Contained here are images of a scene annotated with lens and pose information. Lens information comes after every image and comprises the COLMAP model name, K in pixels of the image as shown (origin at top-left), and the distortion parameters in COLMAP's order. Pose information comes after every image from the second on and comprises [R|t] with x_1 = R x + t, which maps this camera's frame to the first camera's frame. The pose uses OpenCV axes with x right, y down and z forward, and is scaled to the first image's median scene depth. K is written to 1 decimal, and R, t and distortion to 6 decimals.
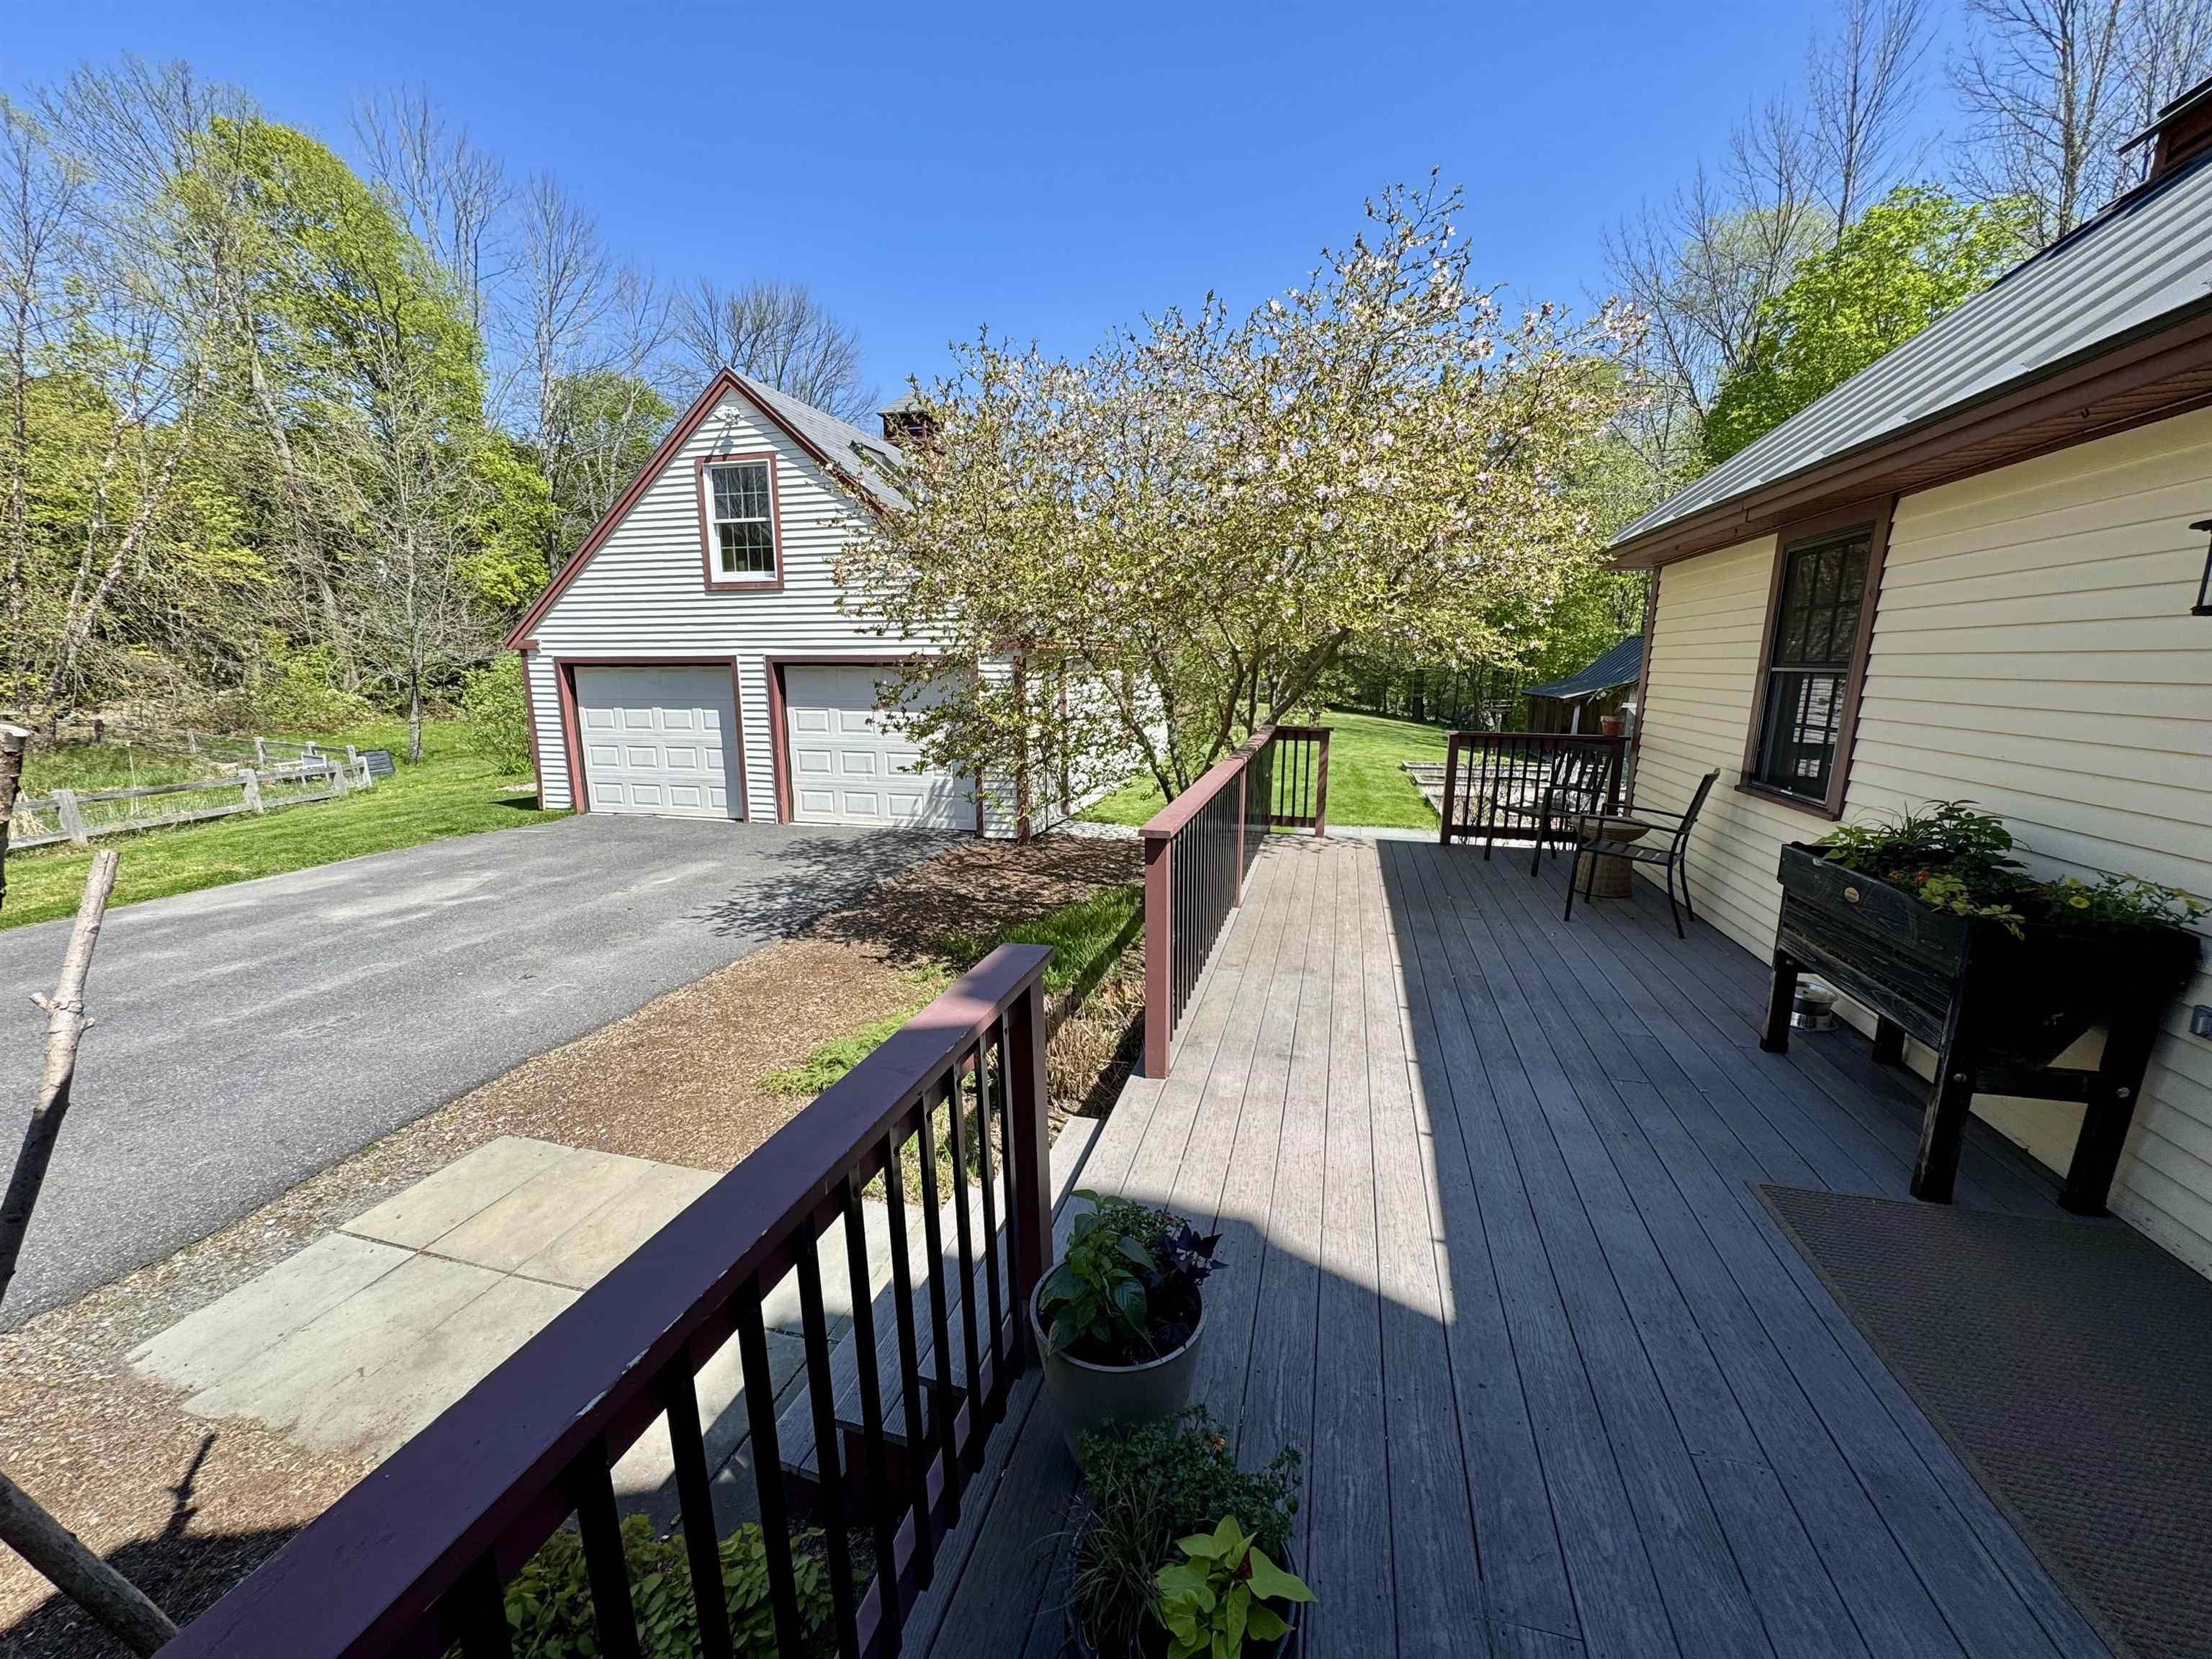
lens RADIAL K [[877.5, 0, 1104.7], [0, 877.5, 841.8], [0, 0, 1]] dist [-0.000904, 0.000051]
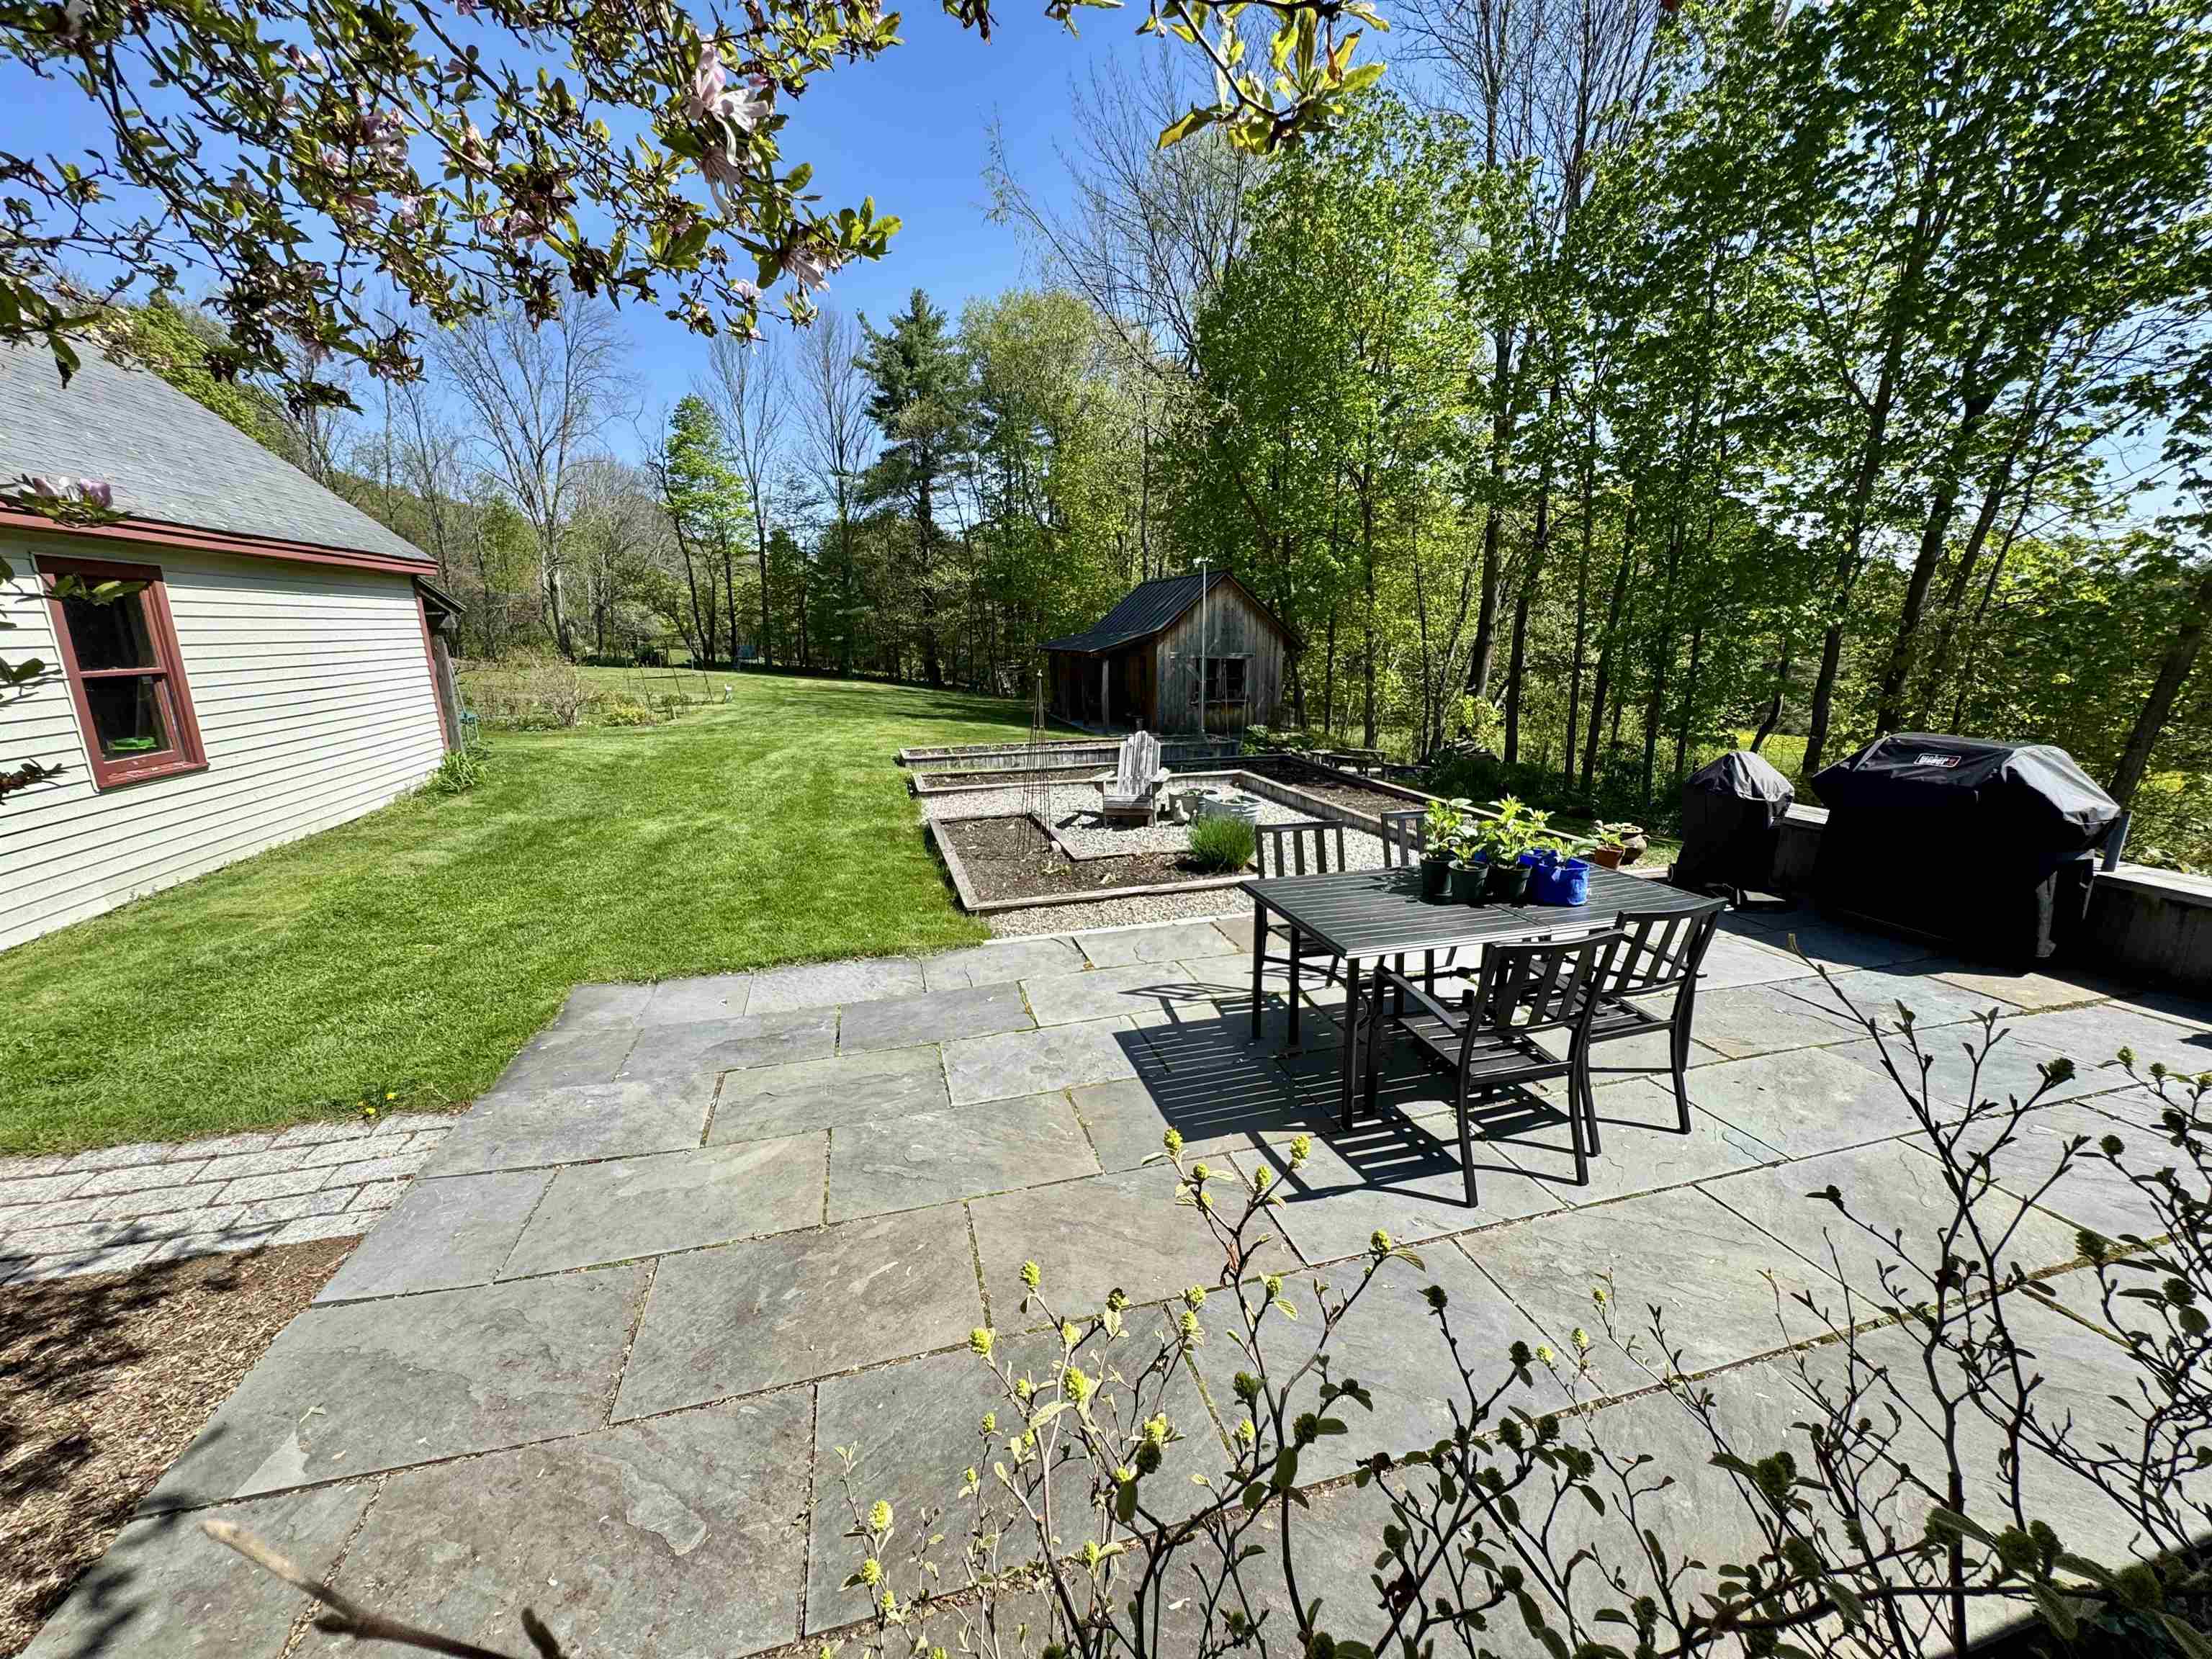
lens RADIAL K [[877.5, 0, 1104.5], [0, 877.5, 830.7], [0, 0, 1]] dist [-0.000904, 0.000051]
pose [[0.866013, -0.126403, 0.483780, 0.130886], [0.115691, 0.991919, 0.052073, -0.043051], [-0.486453, 0.010874, 0.873639, 0.313242]]
